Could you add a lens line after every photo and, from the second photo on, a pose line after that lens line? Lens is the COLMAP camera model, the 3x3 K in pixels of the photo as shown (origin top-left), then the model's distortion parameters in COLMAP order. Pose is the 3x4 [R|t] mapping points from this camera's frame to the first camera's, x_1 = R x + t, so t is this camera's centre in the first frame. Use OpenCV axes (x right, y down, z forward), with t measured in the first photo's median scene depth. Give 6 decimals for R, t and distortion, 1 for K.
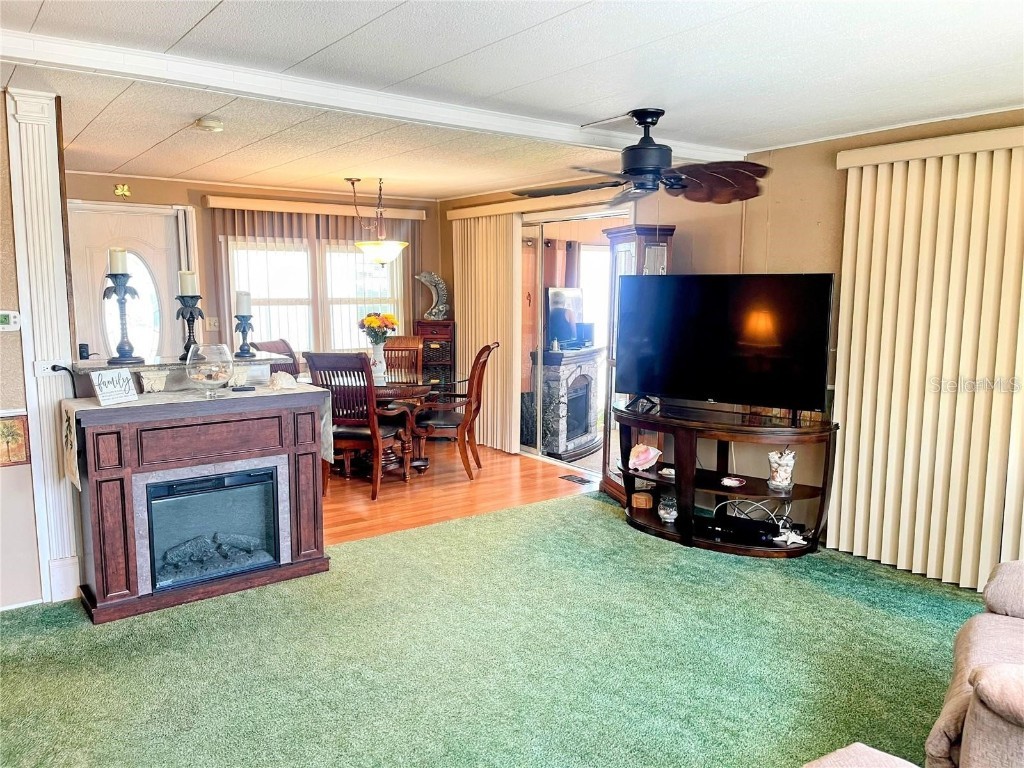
lens RADIAL K [[781.9, 0, 529.7], [0, 781.9, 383.2], [0, 0, 1]] dist [0.000636, 0.000309]
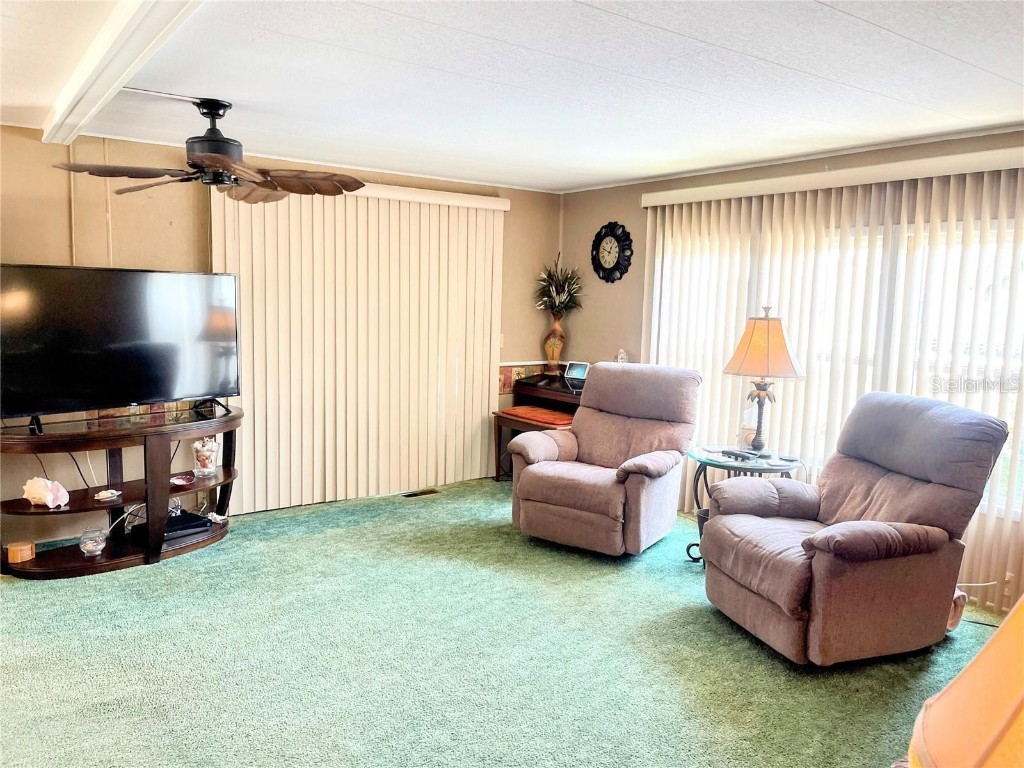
lens RADIAL K [[781.9, 0, 529.7], [0, 781.9, 383.2], [0, 0, 1]] dist [0.000636, 0.000309]
pose [[0.022153, -0.126452, 0.991725, -0.771497], [0.102906, 0.986988, 0.123550, -0.079835], [-0.994444, 0.099318, 0.034877, 0.571255]]
